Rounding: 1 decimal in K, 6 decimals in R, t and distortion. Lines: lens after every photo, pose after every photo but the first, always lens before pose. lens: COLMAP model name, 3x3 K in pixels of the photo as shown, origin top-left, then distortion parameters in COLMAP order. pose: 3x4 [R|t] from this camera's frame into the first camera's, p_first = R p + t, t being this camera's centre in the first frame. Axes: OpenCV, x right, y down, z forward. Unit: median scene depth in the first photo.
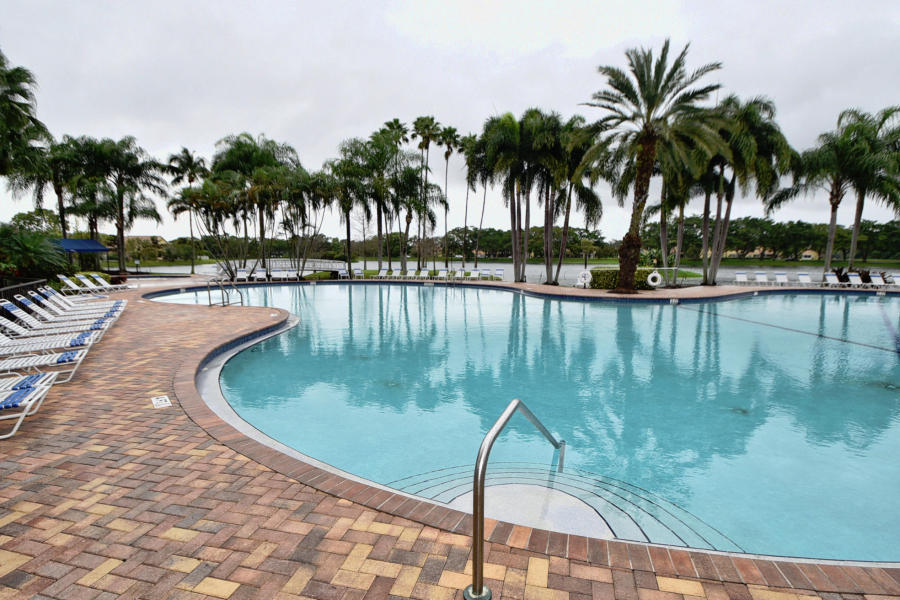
lens RADIAL K [[482.6, 0, 449.8], [0, 482.6, 311.2], [0, 0, 1]] dist [-0.021477, -0.000595]
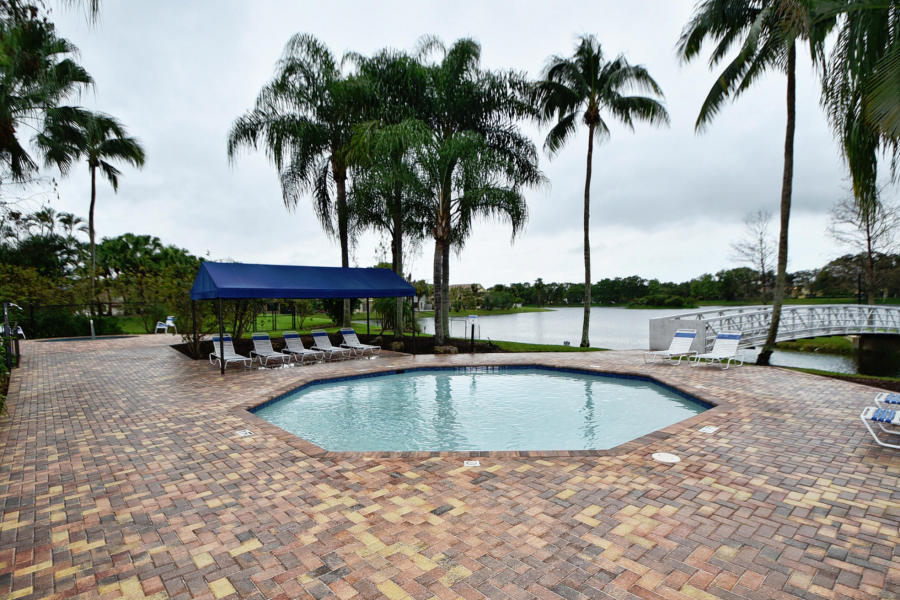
lens RADIAL K [[482.6, 0, 449.8], [0, 482.6, 311.2], [0, 0, 1]] dist [-0.021477, -0.000595]
pose [[0.831334, -0.012144, -0.555640, -0.091926], [-0.039992, 0.995862, -0.081601, -0.016695], [0.554332, 0.090058, 0.827409, 0.134604]]
